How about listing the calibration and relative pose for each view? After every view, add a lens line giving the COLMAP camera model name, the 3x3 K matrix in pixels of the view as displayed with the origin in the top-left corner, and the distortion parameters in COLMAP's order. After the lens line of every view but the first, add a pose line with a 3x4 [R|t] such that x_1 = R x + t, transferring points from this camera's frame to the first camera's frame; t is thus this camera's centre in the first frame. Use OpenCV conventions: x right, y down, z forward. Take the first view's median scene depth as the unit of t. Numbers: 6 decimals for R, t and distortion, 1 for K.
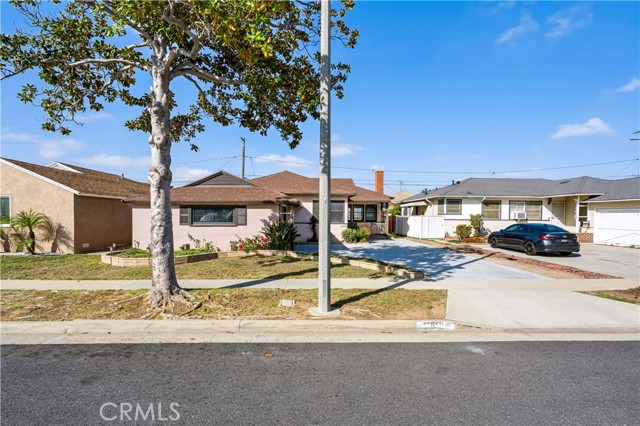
lens RADIAL K [[341.2, 0, 320.0], [0, 341.2, 213.0], [0, 0, 1]] dist [0.000563, 0.000347]
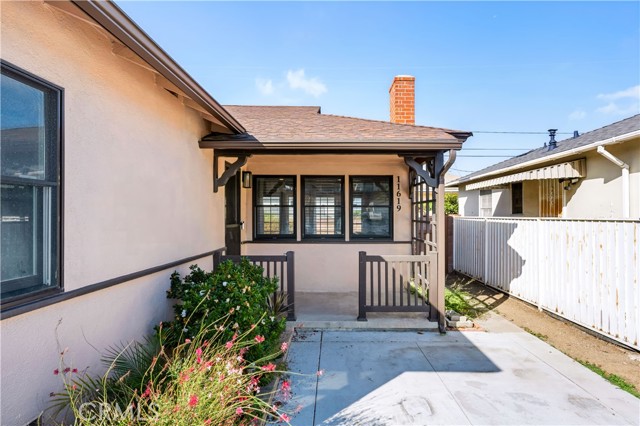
lens RADIAL K [[328.5, 0, 320.0], [0, 328.5, 213.0], [0, 0, 1]] dist [-0.001482, -0.000234]
pose [[0.996800, -0.005849, -0.079724, 0.234517], [0.006492, 0.999948, 0.007805, 0.004722], [0.079674, -0.008298, 0.996786, 1.330285]]
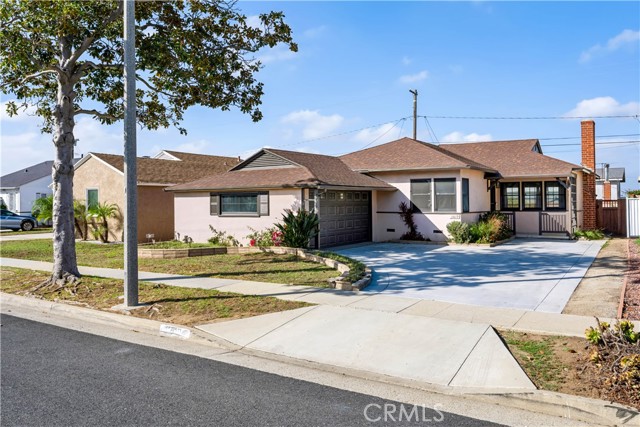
lens RADIAL K [[523.3, 0, 322.1], [0, 523.3, 182.5], [0, 0, 1]] dist [-0.014741, -0.007089]
pose [[0.818881, -0.033887, -0.572962, 0.605060], [0.018015, 0.999281, -0.033354, 0.001167], [0.573680, 0.016991, 0.818903, 0.051684]]
